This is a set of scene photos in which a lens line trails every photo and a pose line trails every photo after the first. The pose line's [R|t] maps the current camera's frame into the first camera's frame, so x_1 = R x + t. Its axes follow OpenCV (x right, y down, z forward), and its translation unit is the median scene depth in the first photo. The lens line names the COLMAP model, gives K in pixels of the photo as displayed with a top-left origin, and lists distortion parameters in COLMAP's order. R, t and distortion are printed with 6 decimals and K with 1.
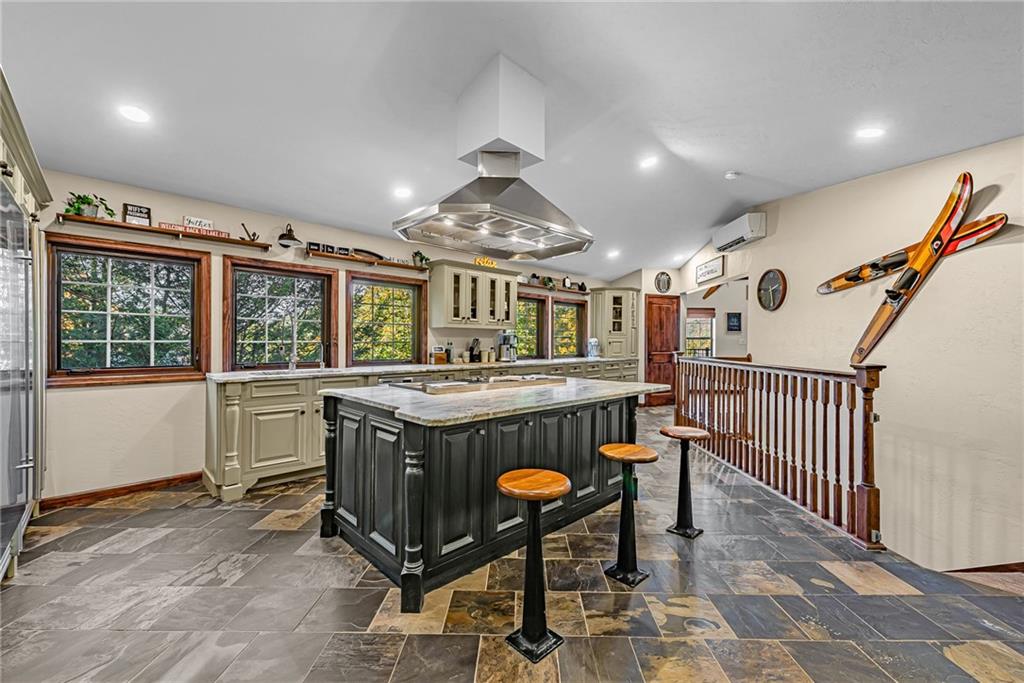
lens RADIAL K [[407.3, 0, 531.9], [0, 407.3, 347.0], [0, 0, 1]] dist [0.014209, -0.003648]
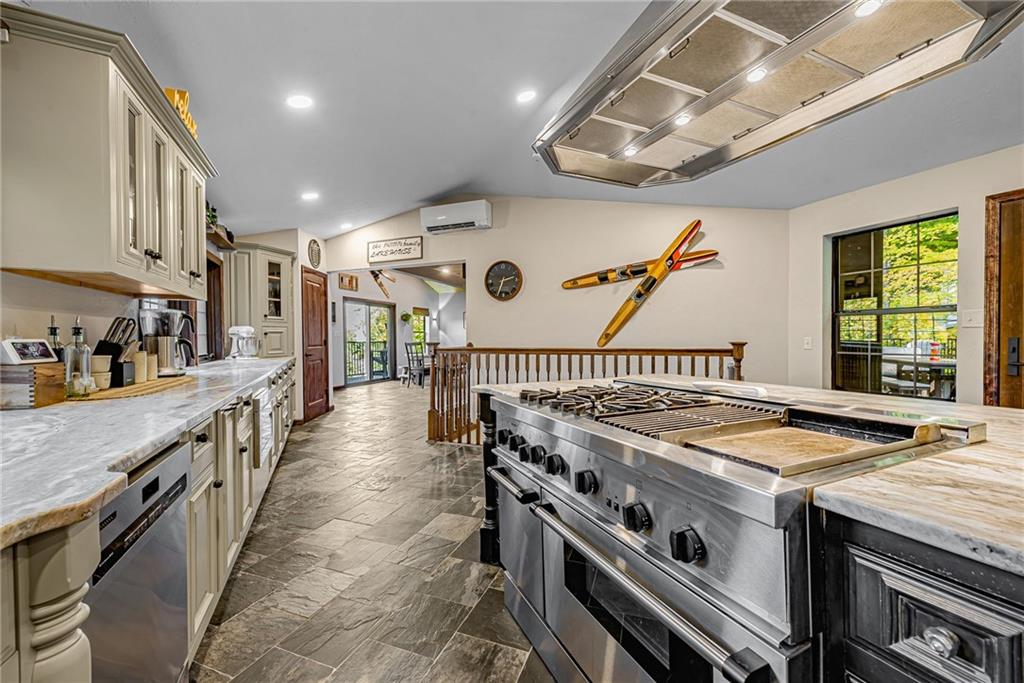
lens RADIAL K [[407.3, 0, 509.9], [0, 407.3, 338.4], [0, 0, 1]] dist [0.014209, -0.003648]
pose [[0.377278, -0.013395, 0.926003, -0.499093], [0.023002, 0.999722, 0.005090, 0.004806], [-0.925815, 0.019380, 0.377481, 0.801448]]
